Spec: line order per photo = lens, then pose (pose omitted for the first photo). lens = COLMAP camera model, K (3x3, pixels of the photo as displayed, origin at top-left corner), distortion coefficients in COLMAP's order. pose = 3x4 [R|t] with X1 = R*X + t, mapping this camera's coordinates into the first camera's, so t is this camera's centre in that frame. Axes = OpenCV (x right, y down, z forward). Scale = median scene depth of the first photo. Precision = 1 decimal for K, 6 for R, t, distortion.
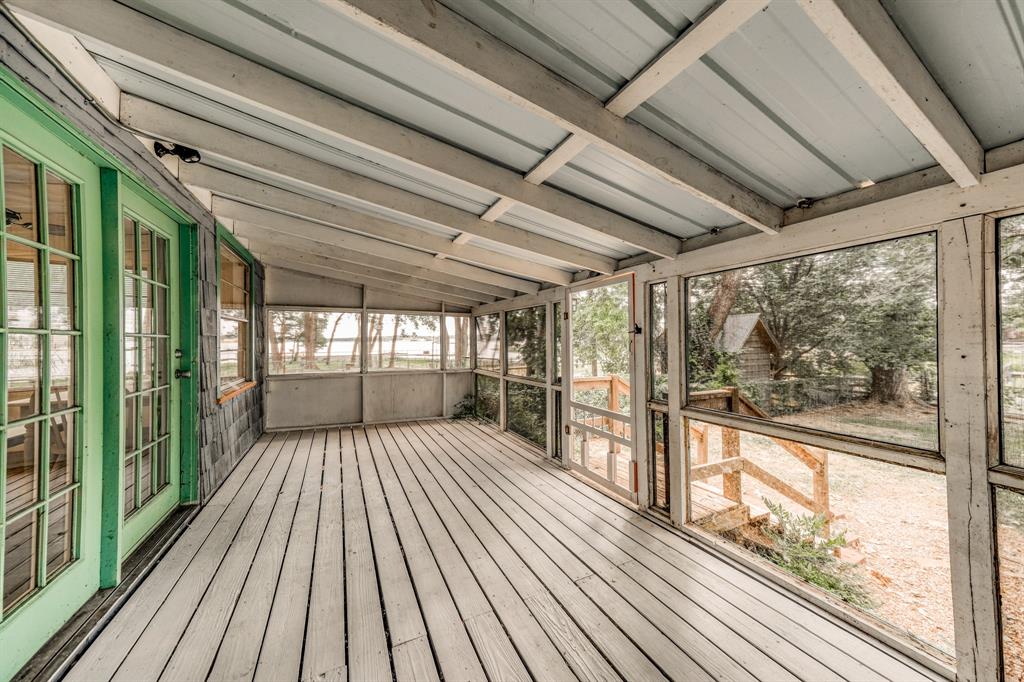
lens RADIAL K [[348.9, 0, 518.9], [0, 348.9, 338.3], [0, 0, 1]] dist [0.006147, 0.003499]
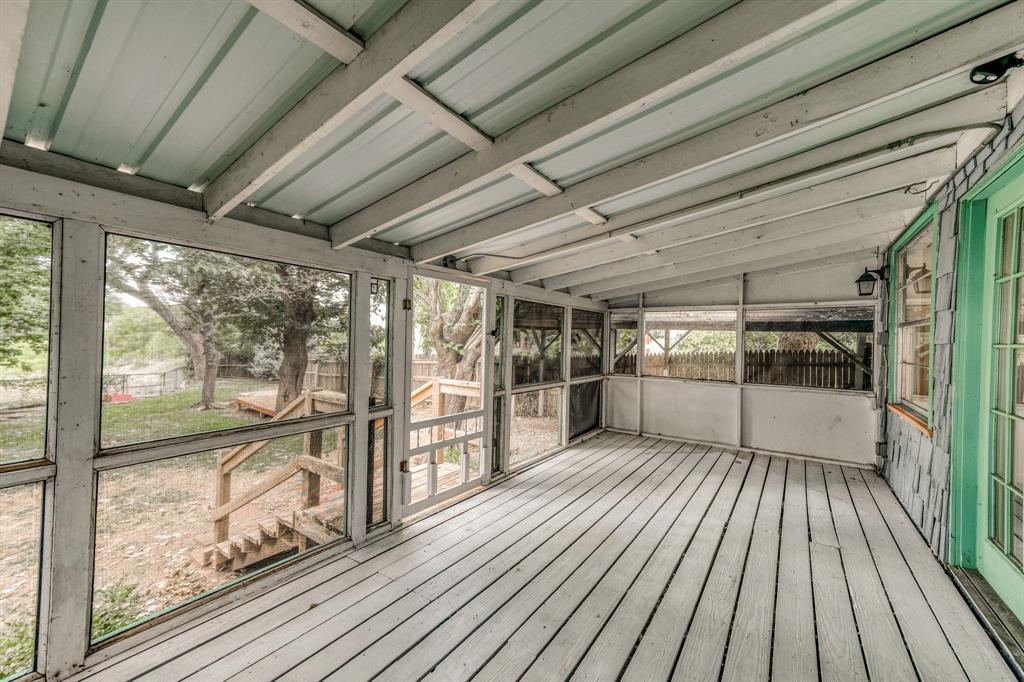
lens RADIAL K [[387.5, 0, 514.9], [0, 387.5, 342.6], [0, 0, 1]] dist [0.010272, 0.000263]
pose [[-0.449473, -0.007537, 0.893262, -0.821716], [-0.028508, 0.999576, -0.005911, 0.013431], [-0.892839, -0.028121, -0.449497, 1.446177]]
